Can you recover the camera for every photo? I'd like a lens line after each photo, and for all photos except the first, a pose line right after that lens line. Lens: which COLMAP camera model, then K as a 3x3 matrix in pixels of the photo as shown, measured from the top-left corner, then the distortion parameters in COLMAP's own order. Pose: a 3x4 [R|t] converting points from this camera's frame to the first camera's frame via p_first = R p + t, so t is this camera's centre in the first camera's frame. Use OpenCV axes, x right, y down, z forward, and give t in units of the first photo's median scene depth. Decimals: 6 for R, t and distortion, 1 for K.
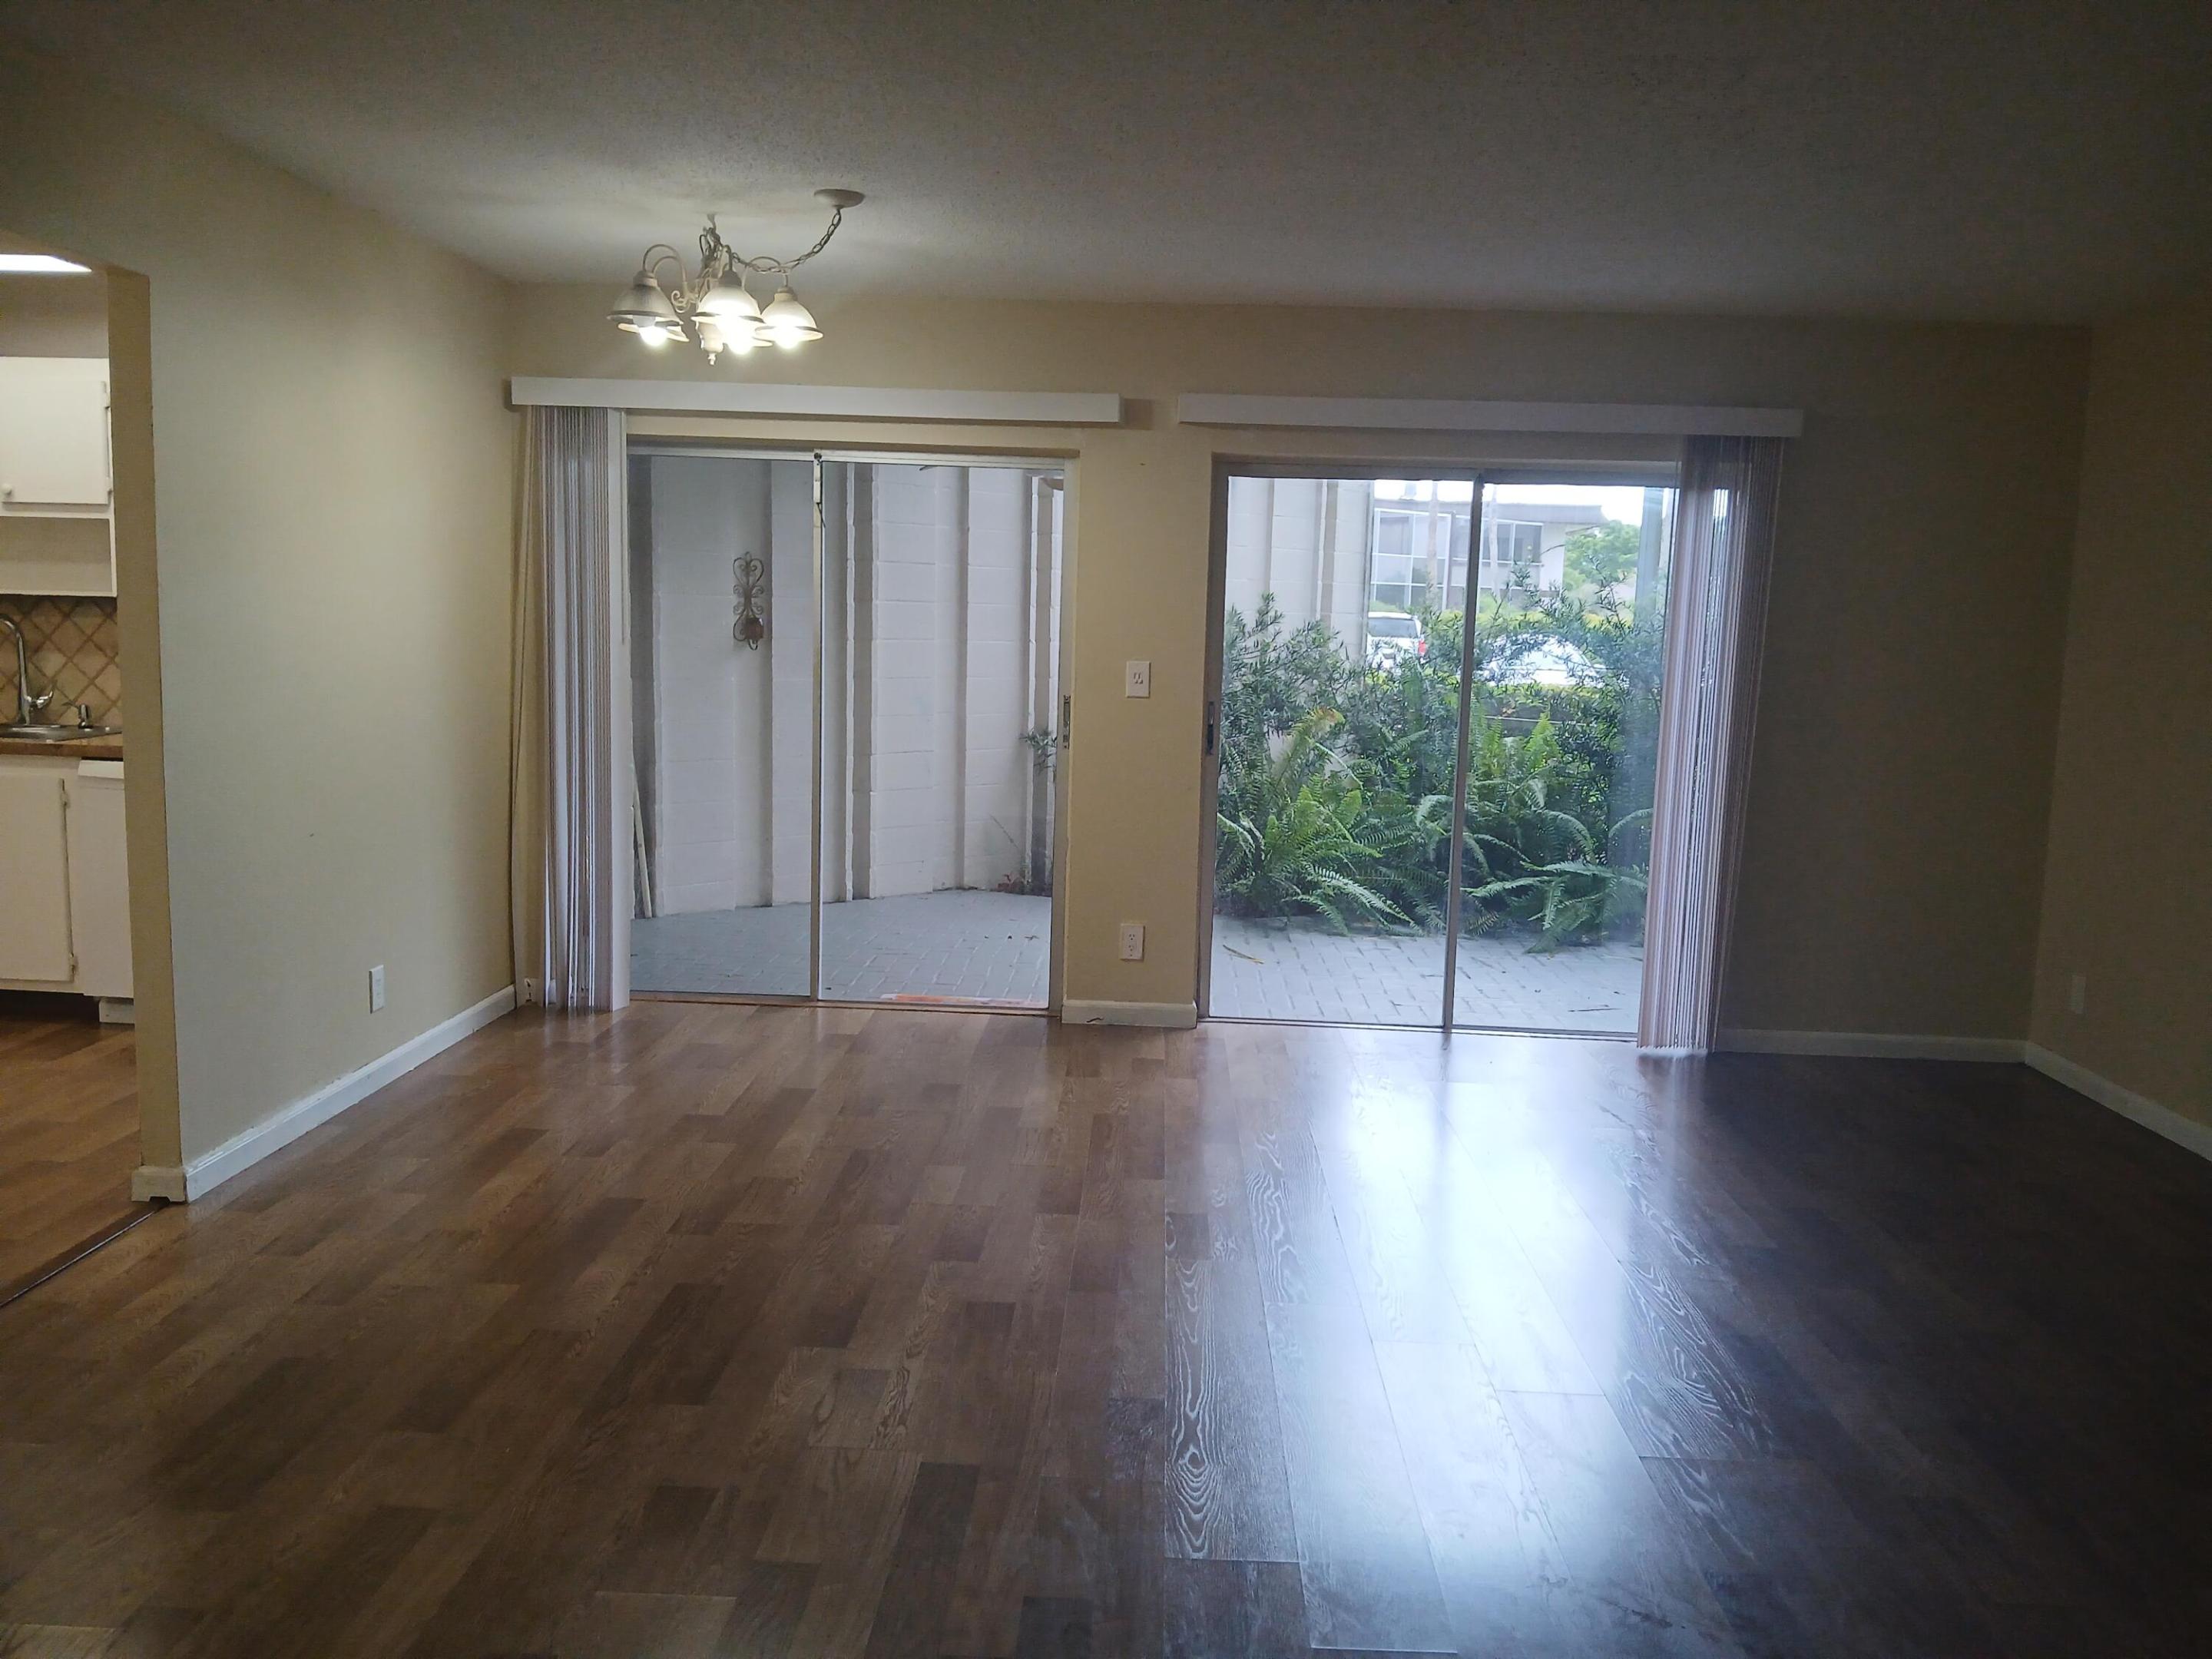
lens RADIAL K [[1734.3, 0, 1106.8], [0, 1734.3, 827.8], [0, 0, 1]] dist [-0.036592, -0.005666]
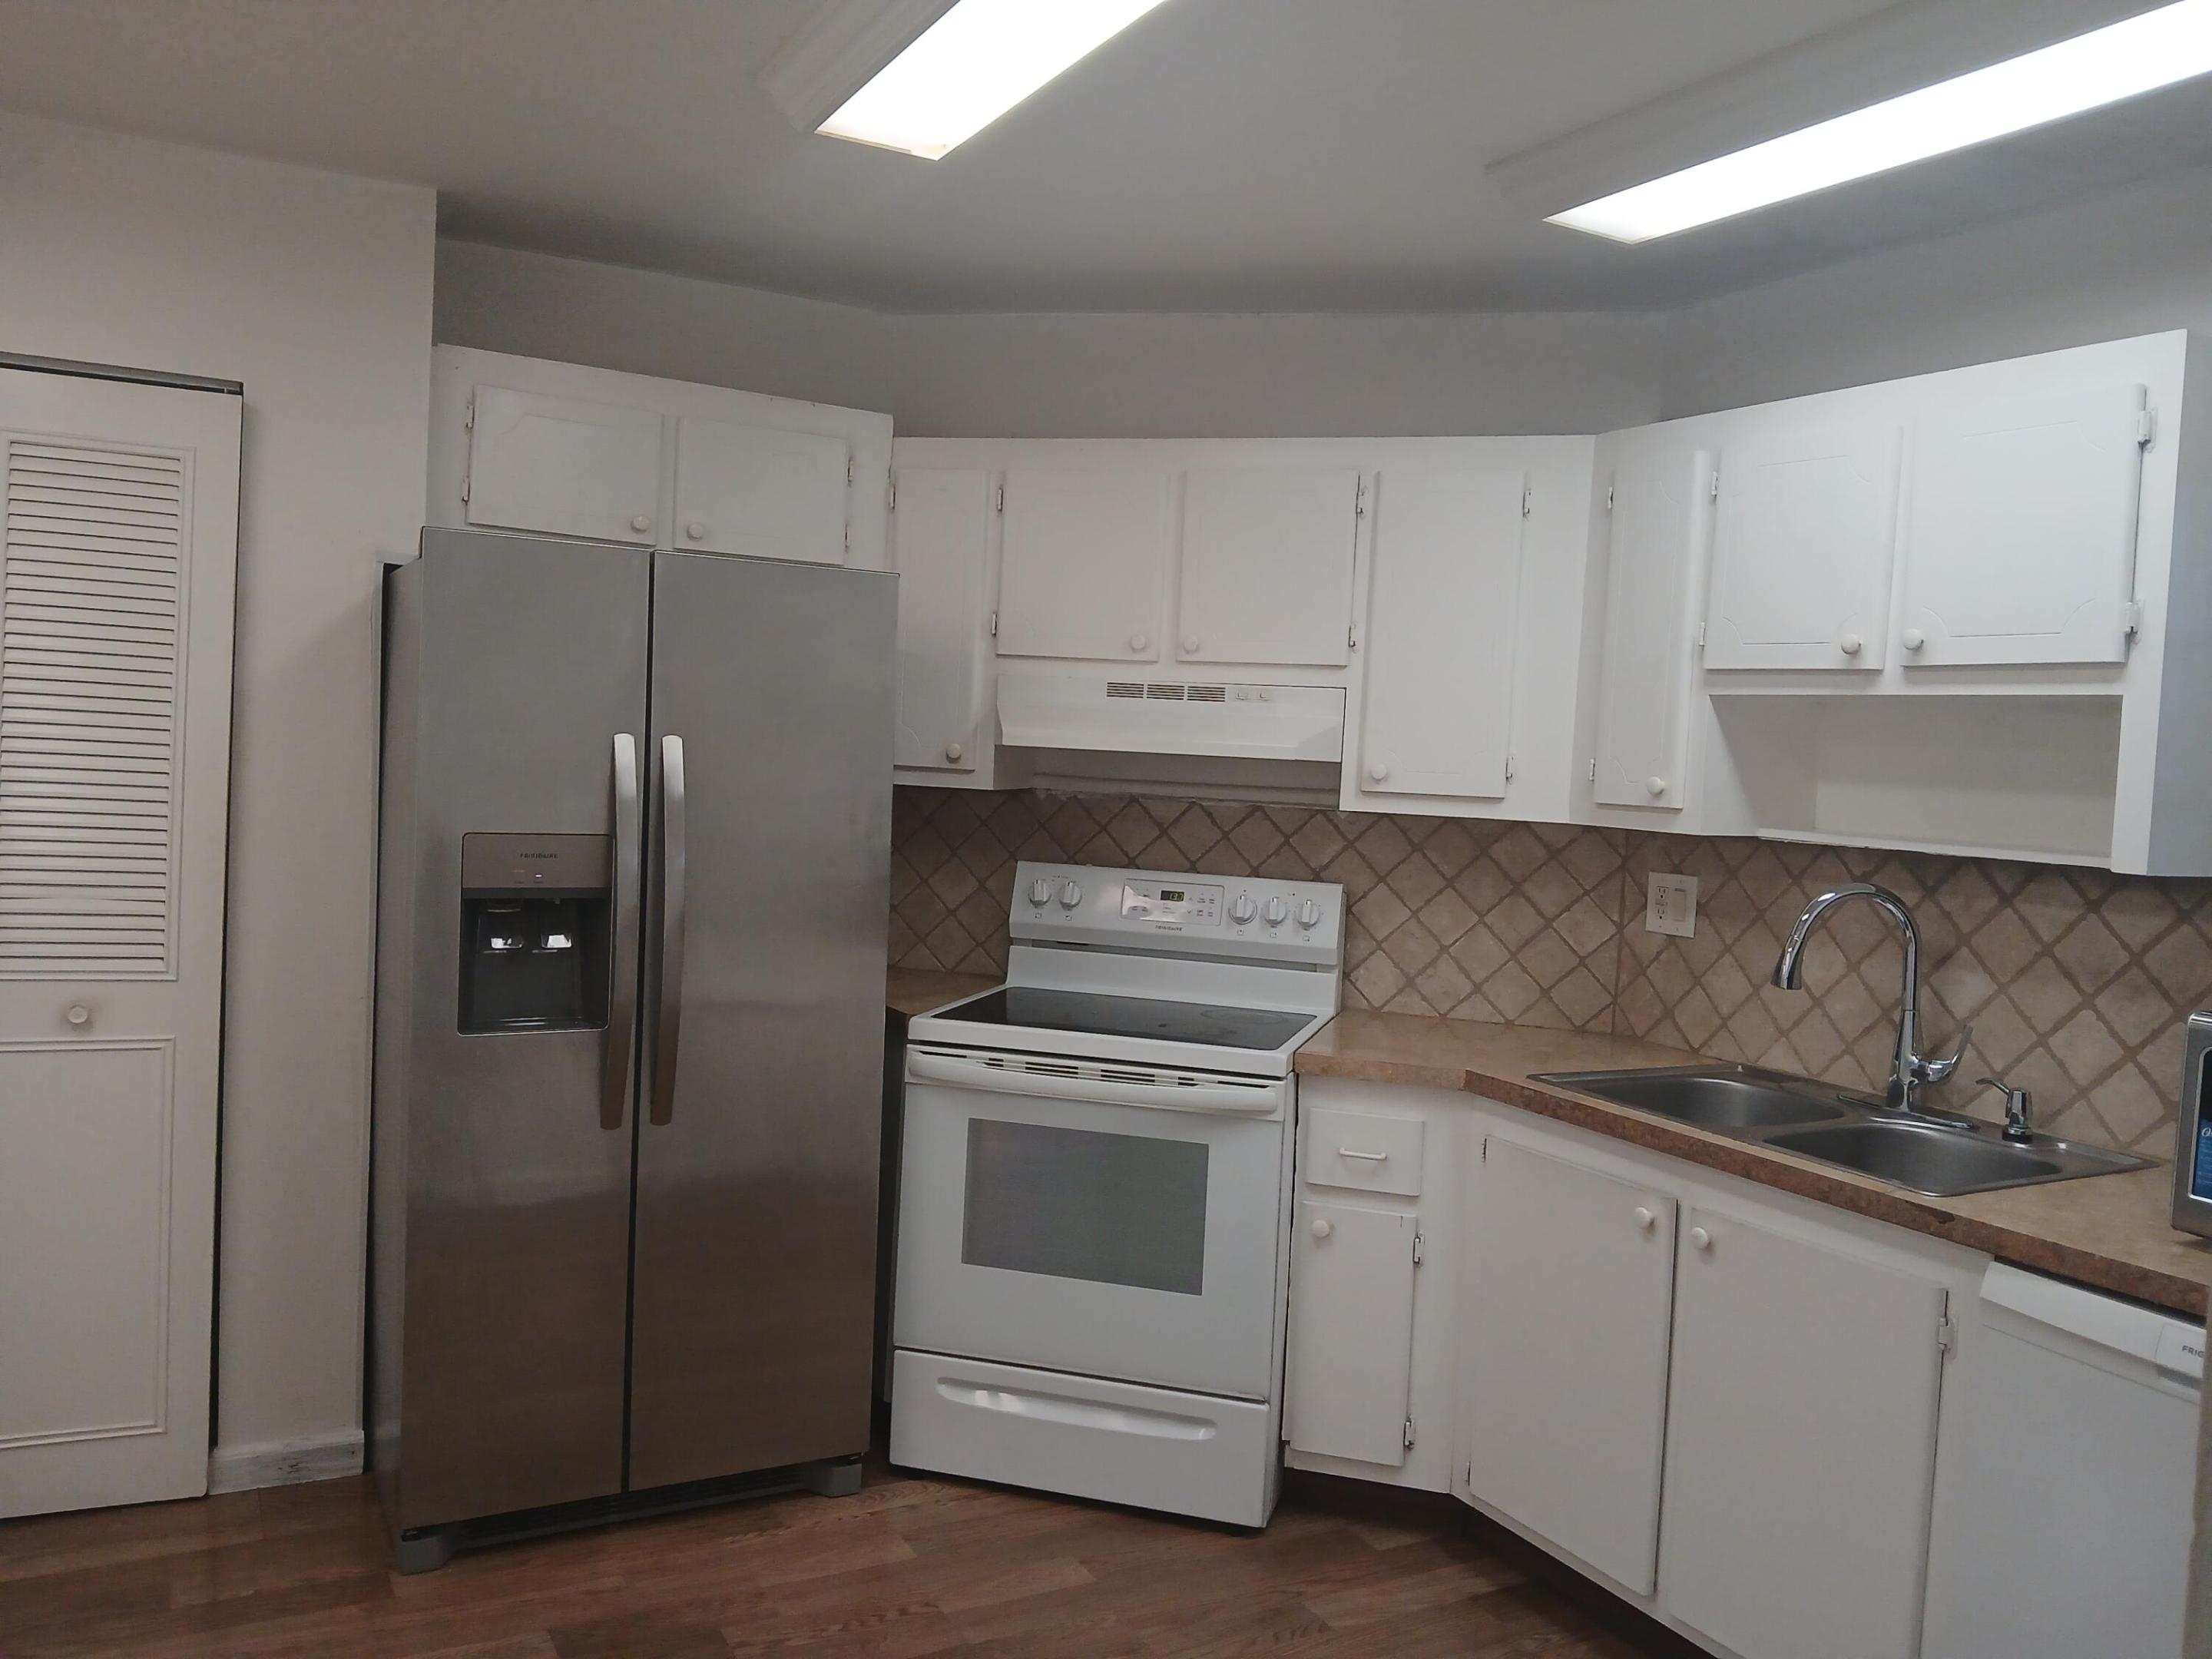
lens RADIAL K [[1734.3, 0, 1105.6], [0, 1734.3, 831.3], [0, 0, 1]] dist [-0.036592, -0.005666]
pose [[0.512652, 0.030889, -0.858040, -0.320892], [-0.149794, 0.987244, -0.053957, -0.078468], [0.845428, 0.156190, 0.510740, 0.529279]]
